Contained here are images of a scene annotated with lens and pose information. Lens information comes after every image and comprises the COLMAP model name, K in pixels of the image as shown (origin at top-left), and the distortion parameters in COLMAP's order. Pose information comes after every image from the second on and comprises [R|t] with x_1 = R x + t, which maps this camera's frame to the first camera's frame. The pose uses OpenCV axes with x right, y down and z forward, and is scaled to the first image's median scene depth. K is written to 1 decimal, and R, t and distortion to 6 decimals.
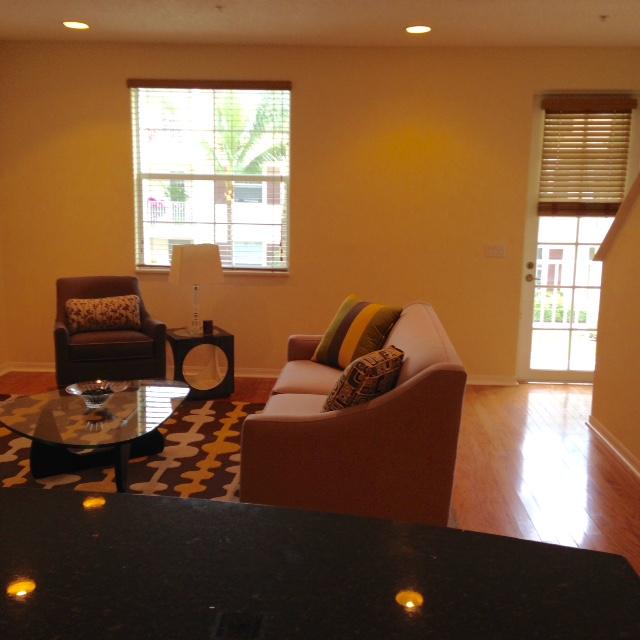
lens RADIAL K [[787.1, 0, 320.1], [0, 787.1, 319.5], [0, 0, 1]] dist [0.065164, -0.010315]
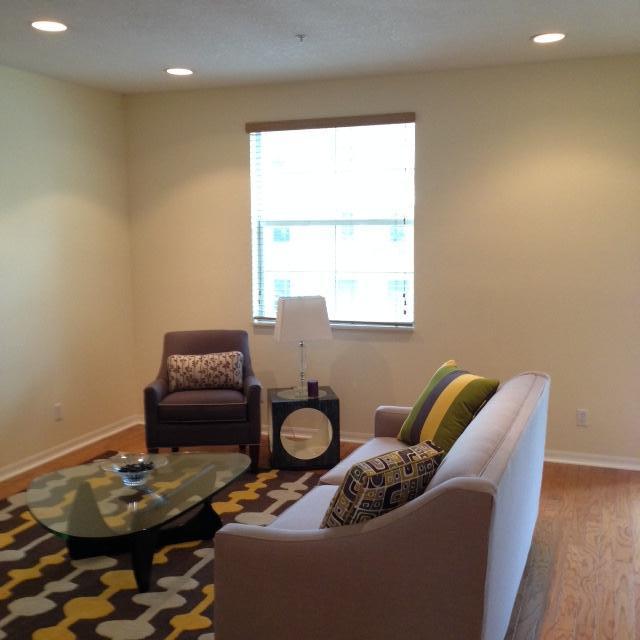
lens RADIAL K [[787.1, 0, 320.1], [0, 787.1, 319.5], [0, 0, 1]] dist [0.065164, -0.010315]
pose [[0.954288, 0.007847, -0.298784, 0.137206], [-0.022145, 0.998764, -0.044501, -0.030151], [0.298066, 0.049084, 0.953283, 0.147200]]
